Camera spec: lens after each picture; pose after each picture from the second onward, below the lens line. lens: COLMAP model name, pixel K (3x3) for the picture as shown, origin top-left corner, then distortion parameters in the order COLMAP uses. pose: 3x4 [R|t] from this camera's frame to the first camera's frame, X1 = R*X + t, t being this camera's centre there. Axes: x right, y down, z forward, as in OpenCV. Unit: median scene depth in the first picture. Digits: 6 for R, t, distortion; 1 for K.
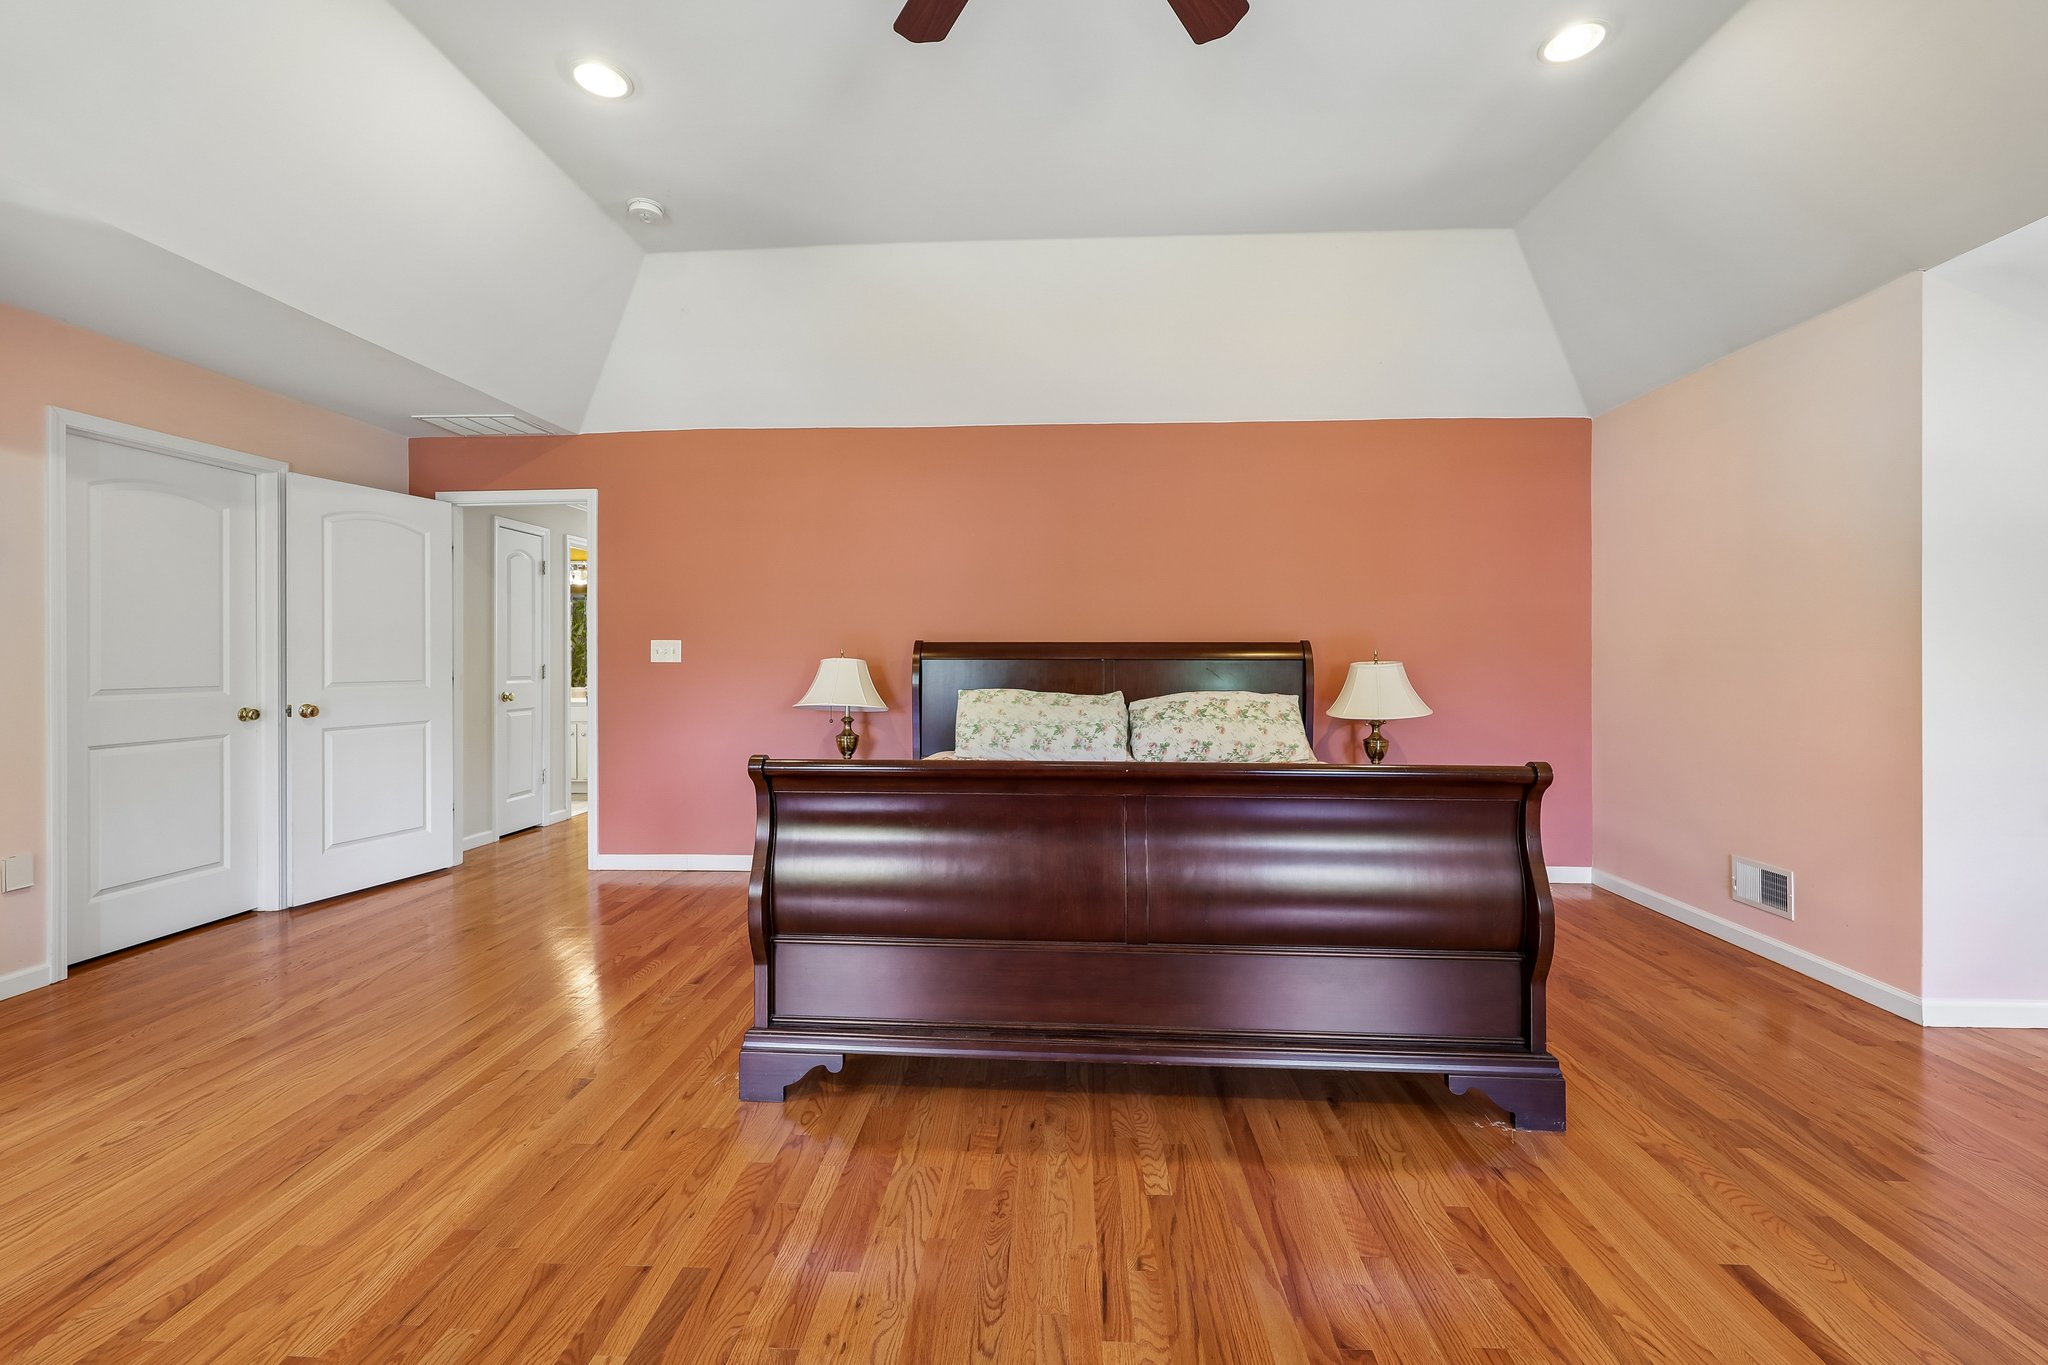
lens RADIAL K [[834.1, 0, 1024.3], [0, 834.1, 664.7], [0, 0, 1]] dist [0.002456, 0.000158]
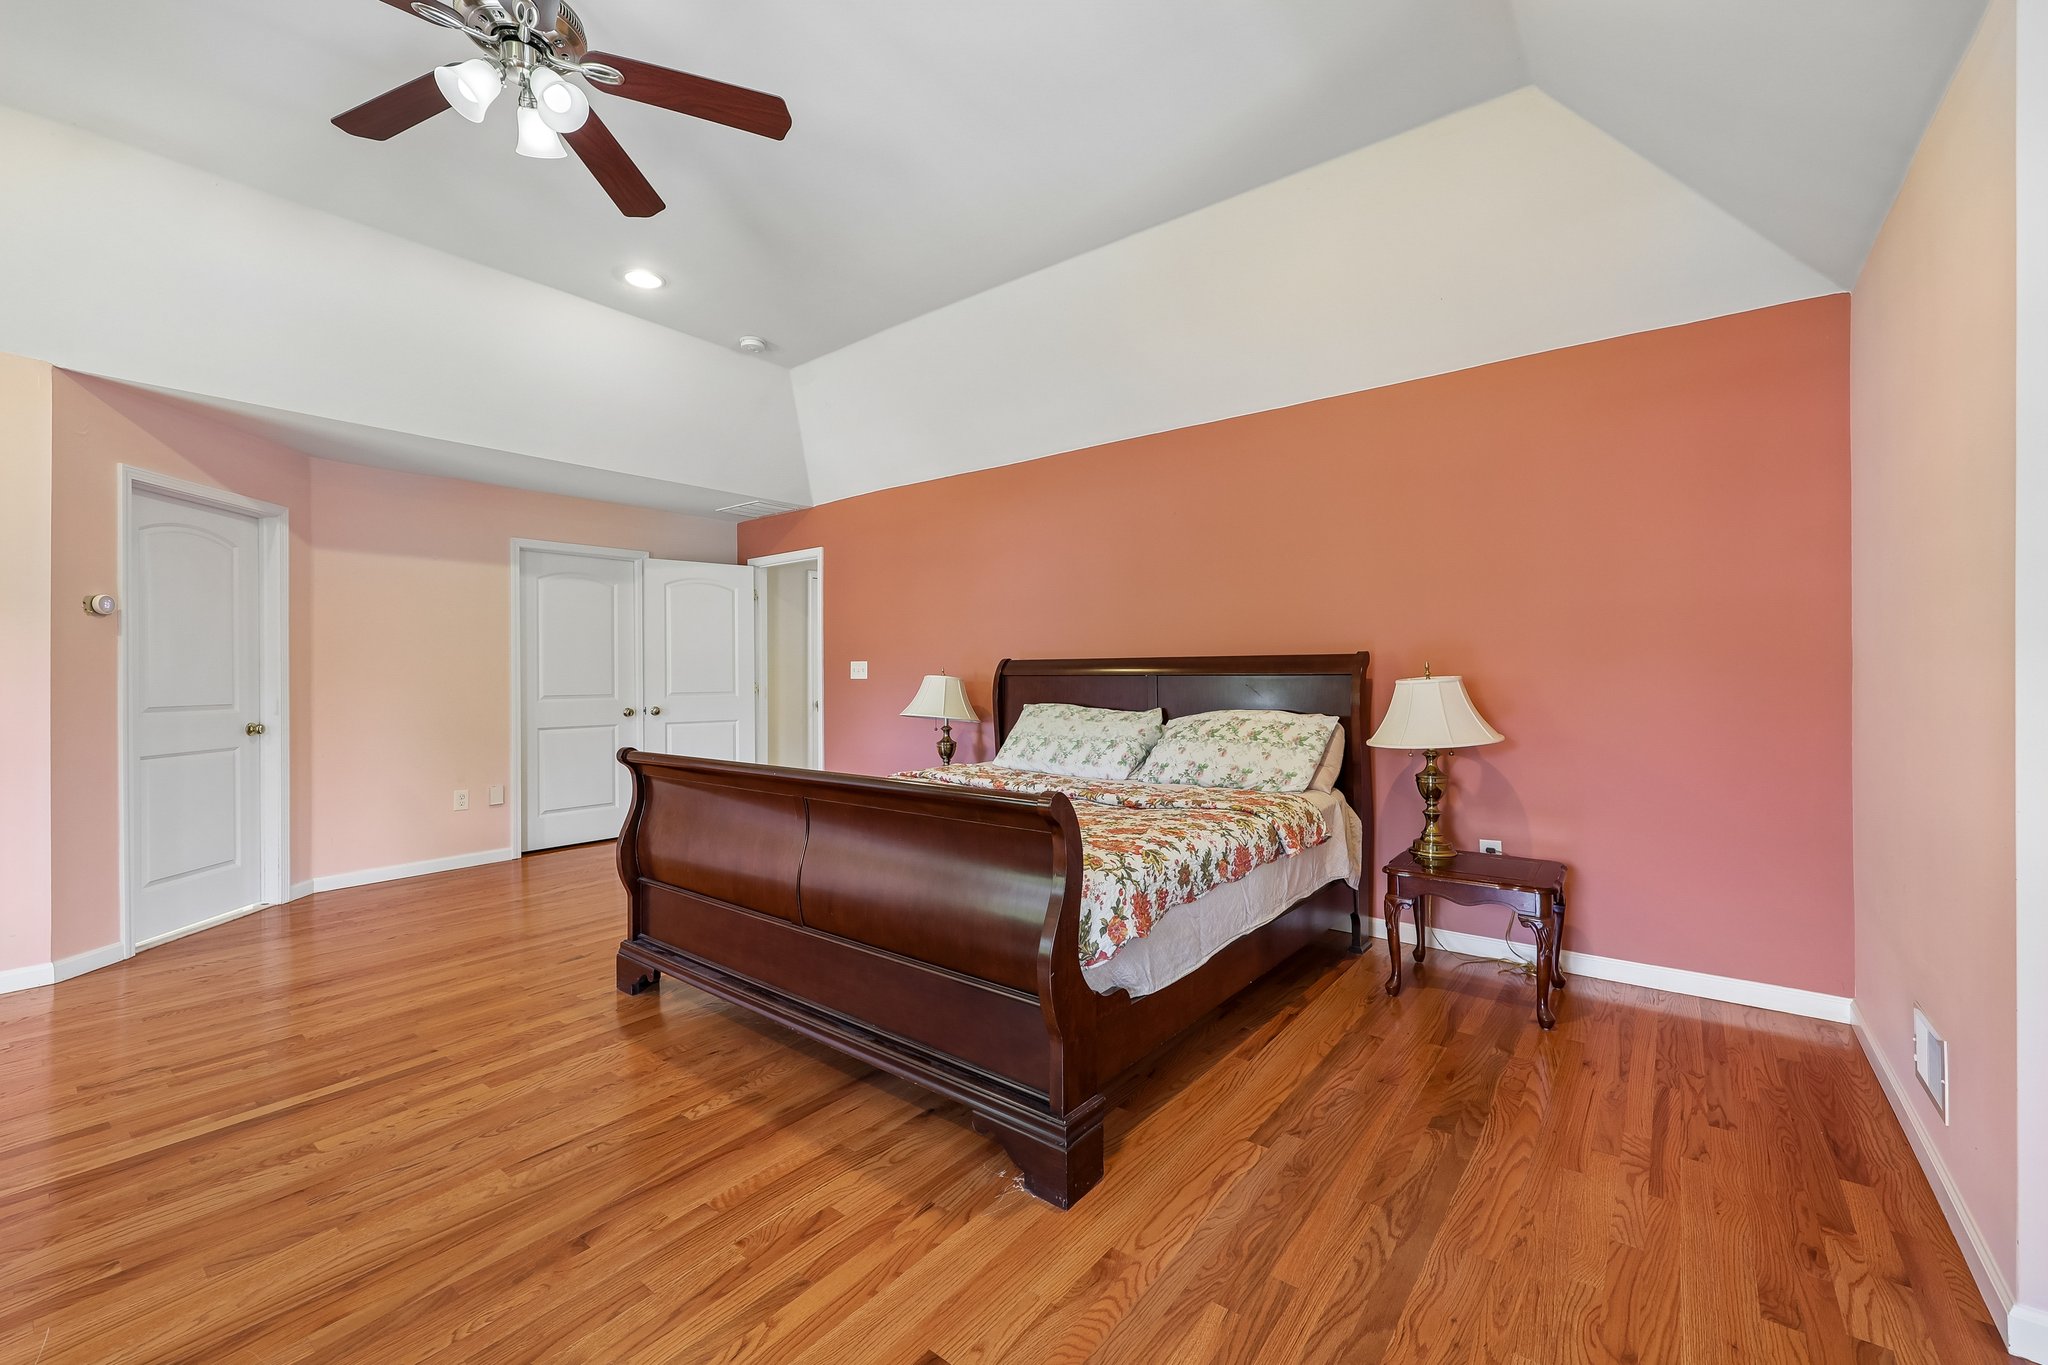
lens RADIAL K [[834.1, 0, 1031.4], [0, 834.1, 673.6], [0, 0, 1]] dist [0.002456, 0.000158]
pose [[0.817546, -0.005830, -0.575834, 0.697851], [0.002225, 0.999973, -0.006964, -0.002280], [0.575859, 0.004412, 0.817537, 0.157213]]
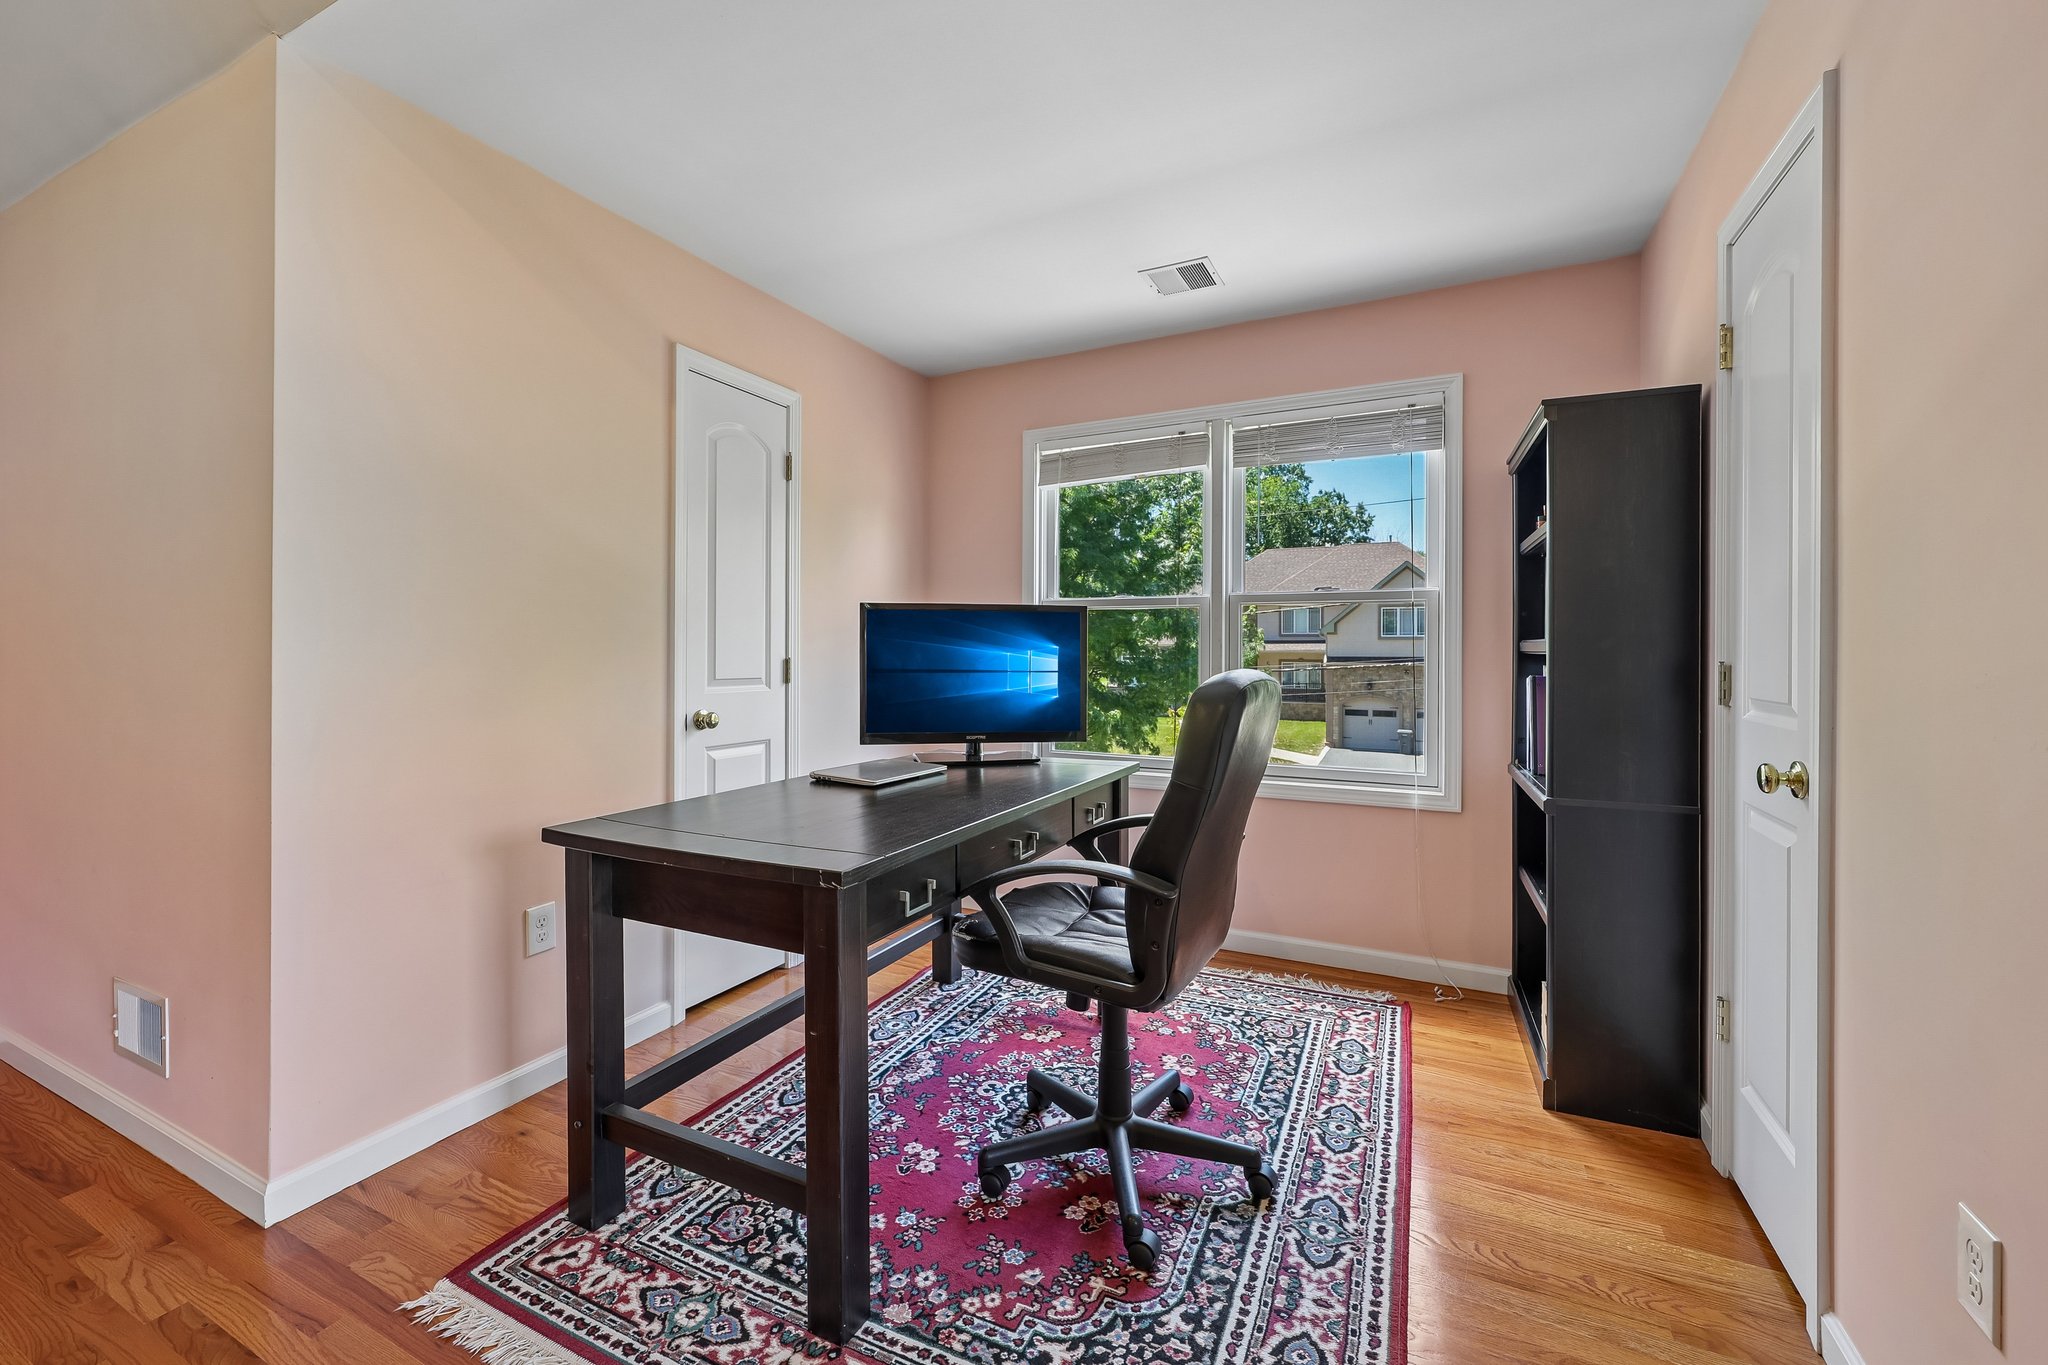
lens RADIAL K [[834.1, 0, 1020.5], [0, 834.1, 663.3], [0, 0, 1]] dist [0.002456, 0.000158]
pose [[0.399044, -0.013304, 0.916835, 0.580441], [0.001148, 0.999901, 0.014009, -0.002359], [-0.916931, -0.004538, 0.399020, 0.183143]]
